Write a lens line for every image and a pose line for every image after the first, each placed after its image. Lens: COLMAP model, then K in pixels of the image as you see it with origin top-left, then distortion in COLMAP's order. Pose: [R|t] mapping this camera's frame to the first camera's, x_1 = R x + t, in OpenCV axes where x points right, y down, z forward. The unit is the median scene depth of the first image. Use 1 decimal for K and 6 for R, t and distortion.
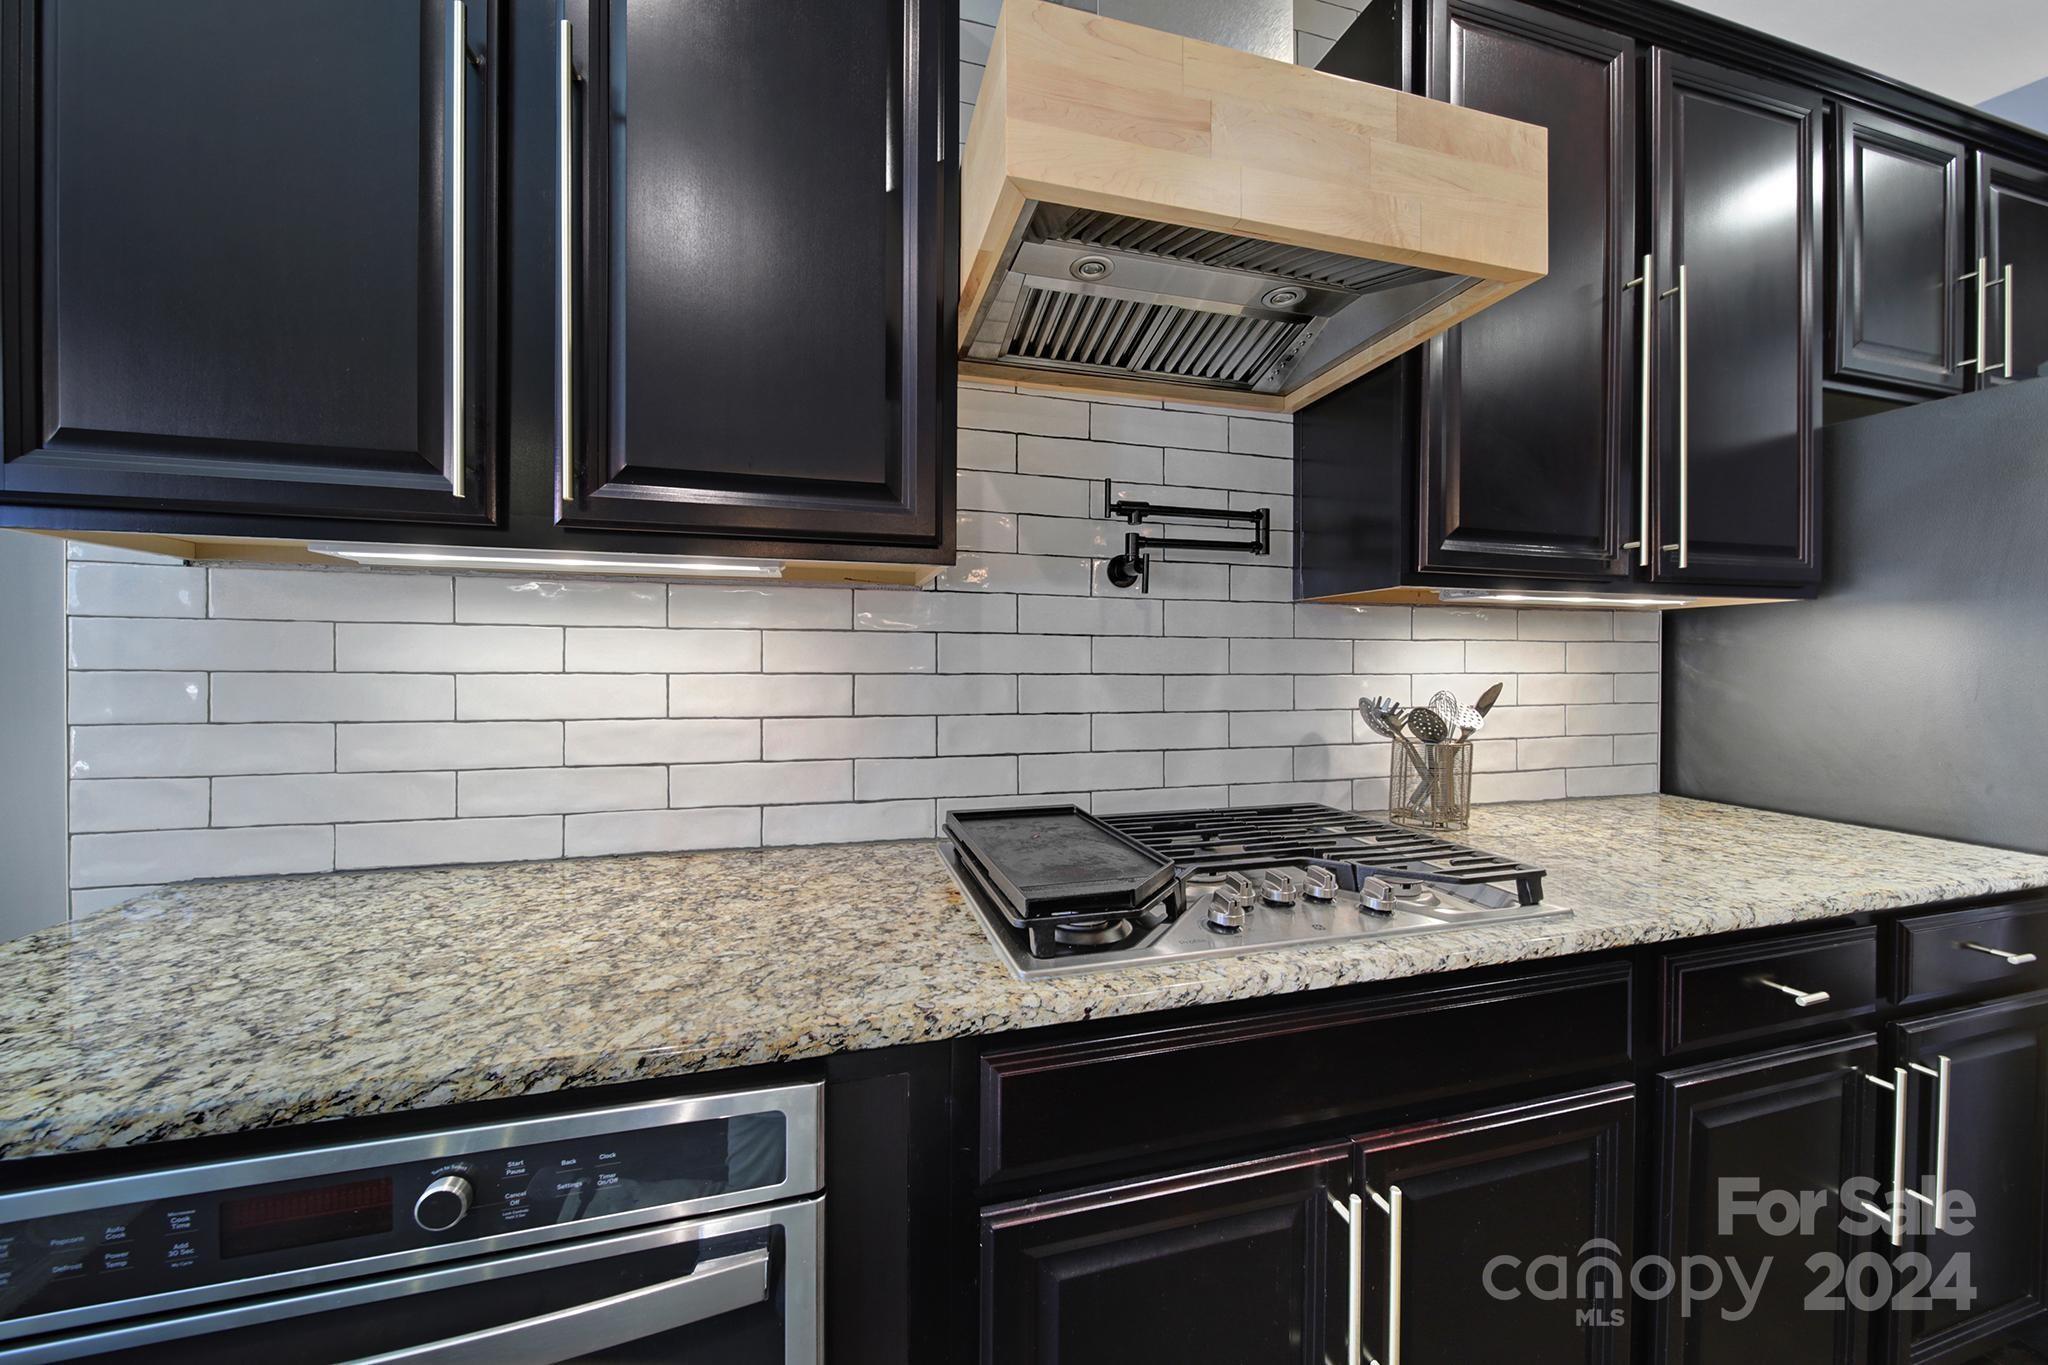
lens RADIAL K [[726.5, 0, 1018.4], [0, 726.5, 658.5], [0, 0, 1]] dist [0.000906, -0.000149]
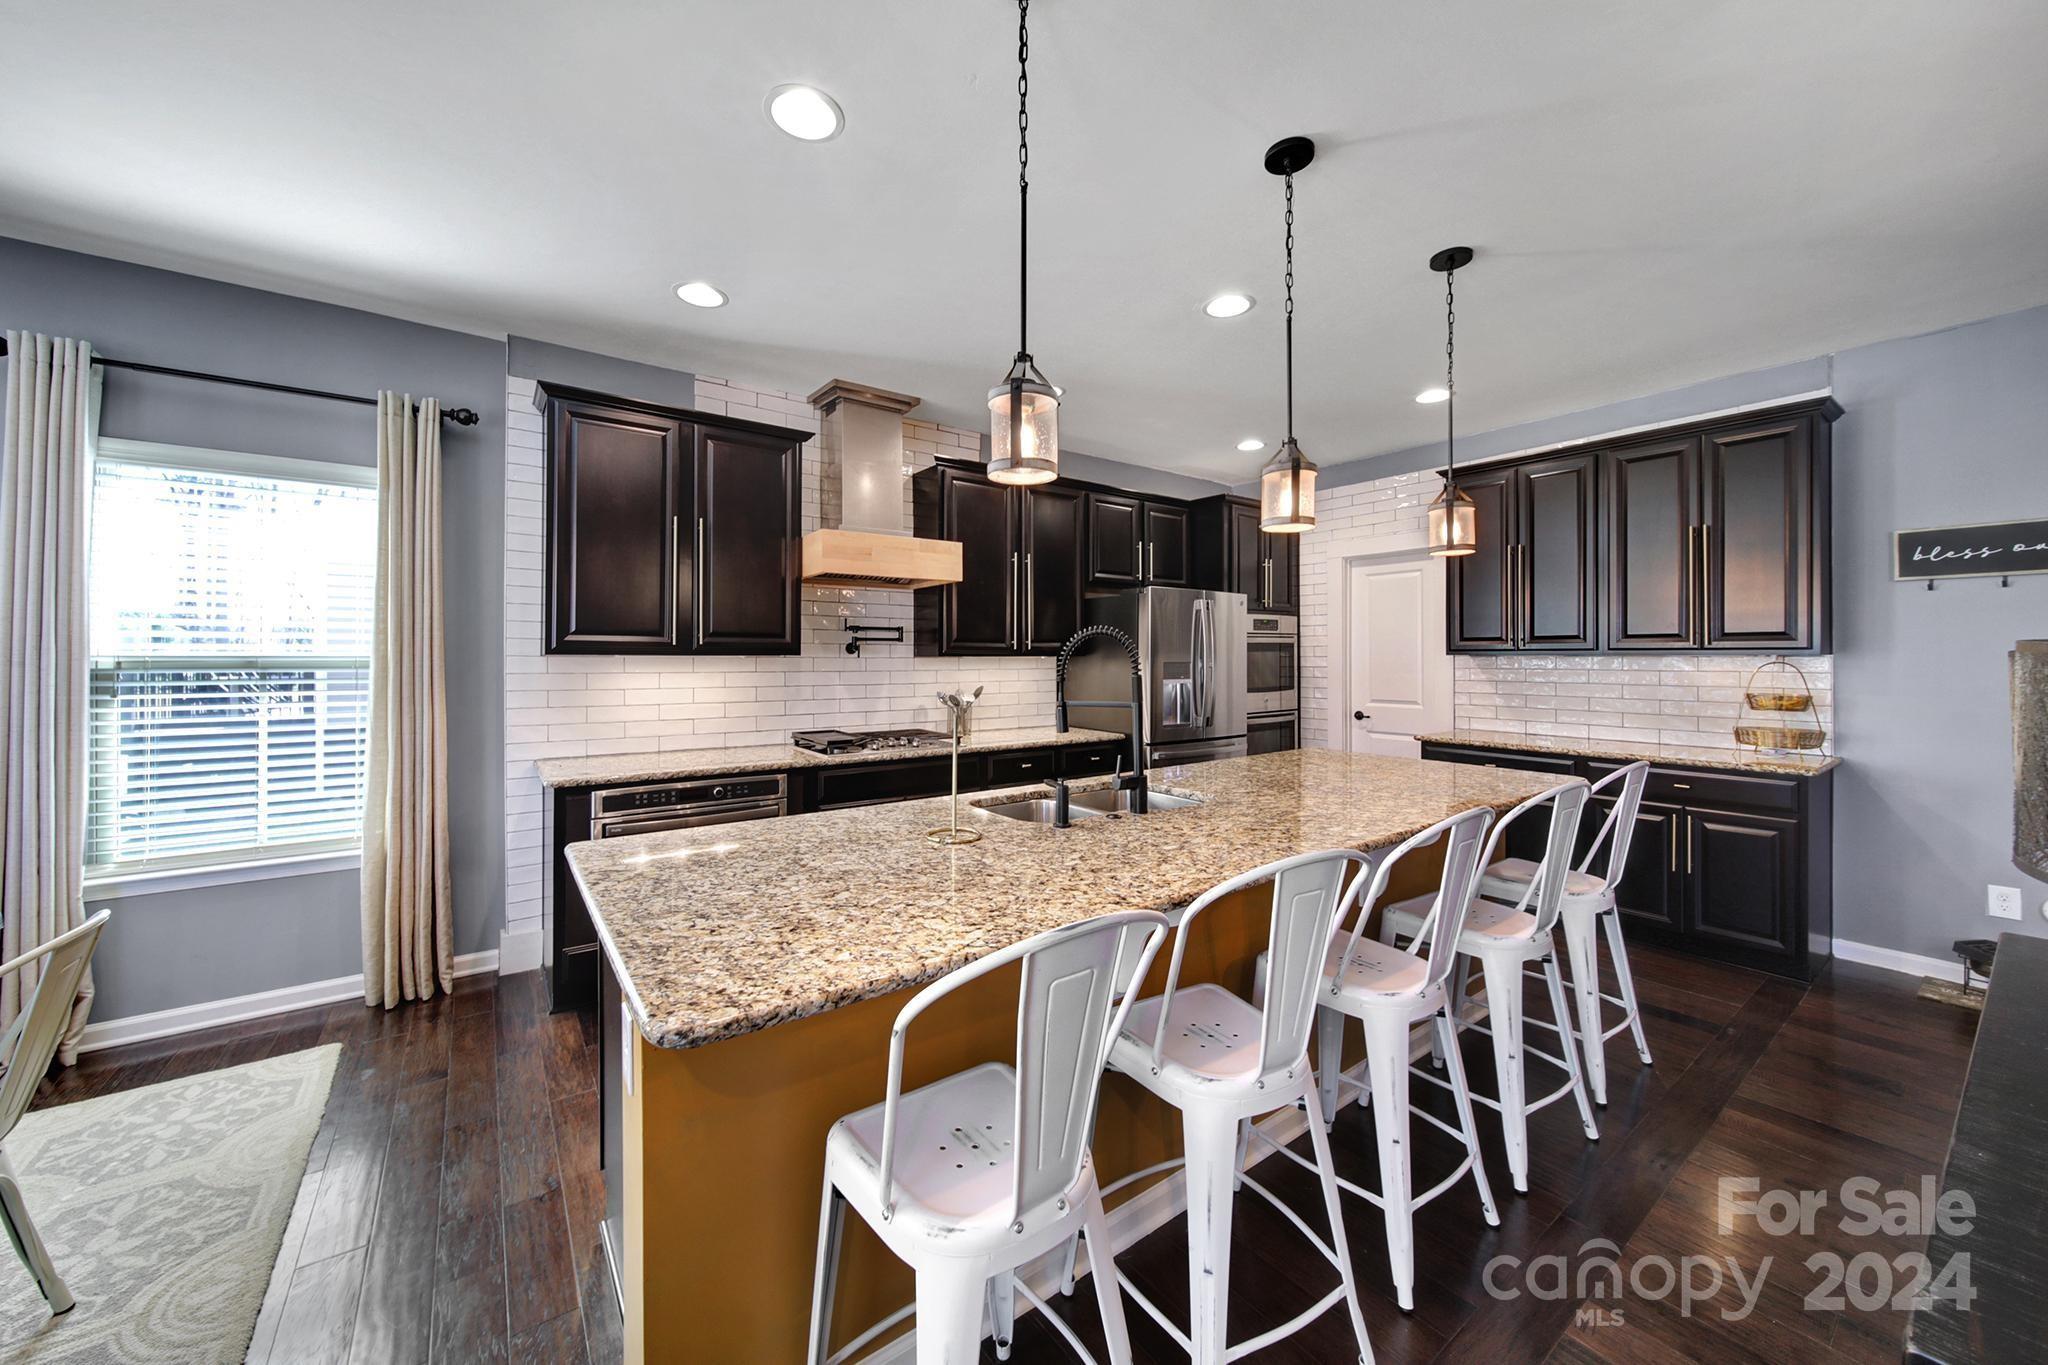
lens RADIAL K [[754.1, 0, 1027.9], [0, 754.1, 655.9], [0, 0, 1]] dist [-0.002244, -0.000215]
pose [[0.935492, -0.002645, 0.353339, -0.254427], [0.000462, 0.999980, 0.006261, -0.112470], [-0.353349, -0.005694, 0.935474, -2.034097]]
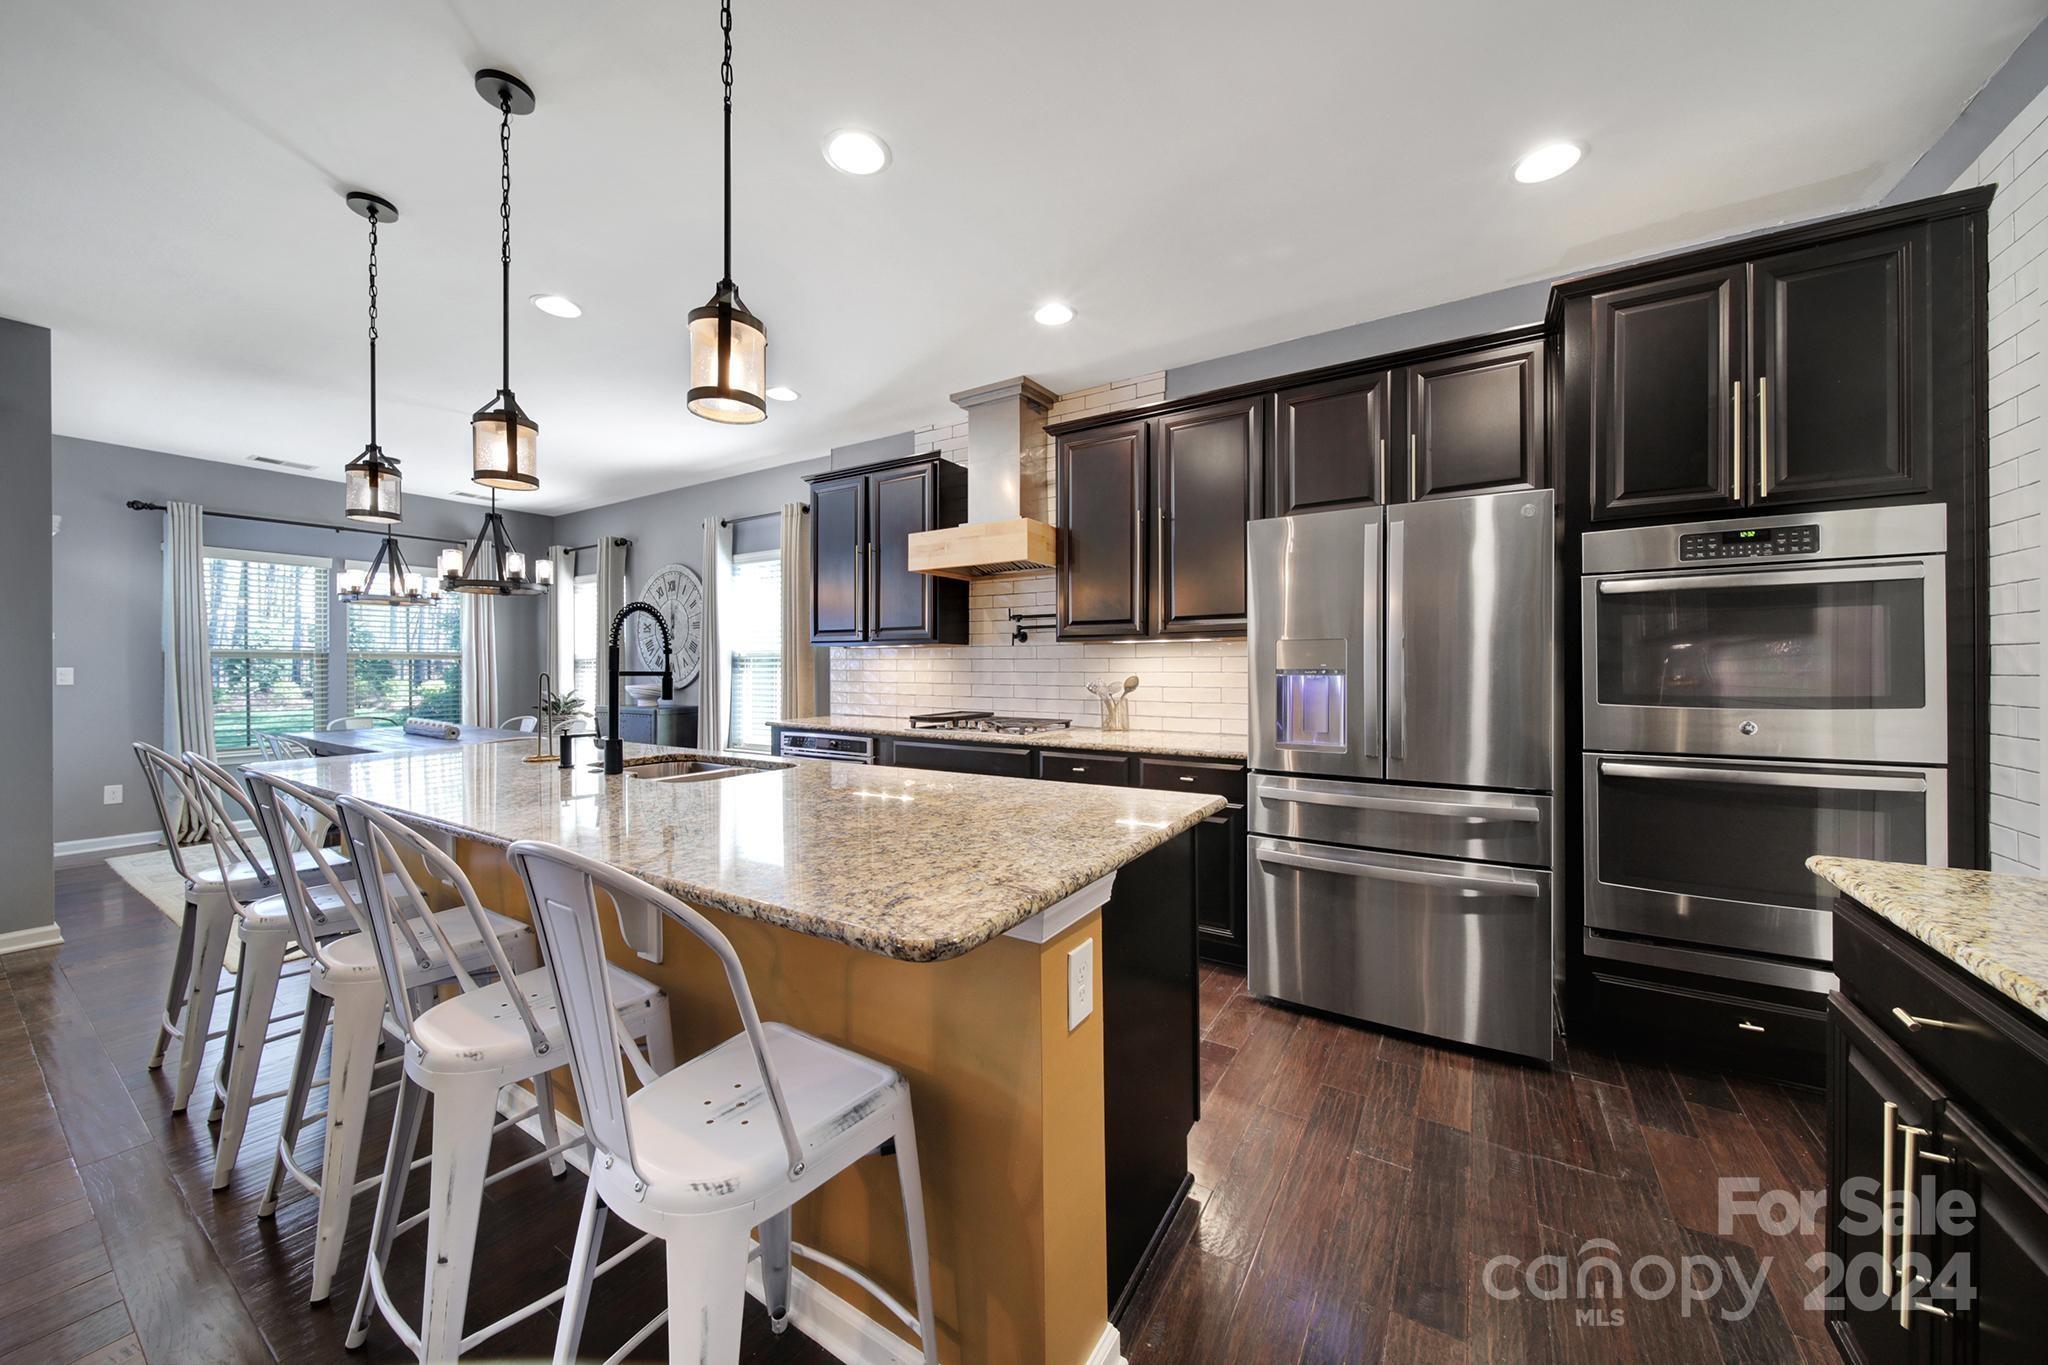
lens RADIAL K [[697.4, 0, 1030.0], [0, 697.4, 667.2], [0, 0, 1]] dist [-0.005159, -0.000125]
pose [[0.674274, -0.004527, -0.738467, 2.314682], [0.007768, 0.999969, 0.000963, -0.000332], [0.738440, -0.006385, 0.674289, -0.909008]]
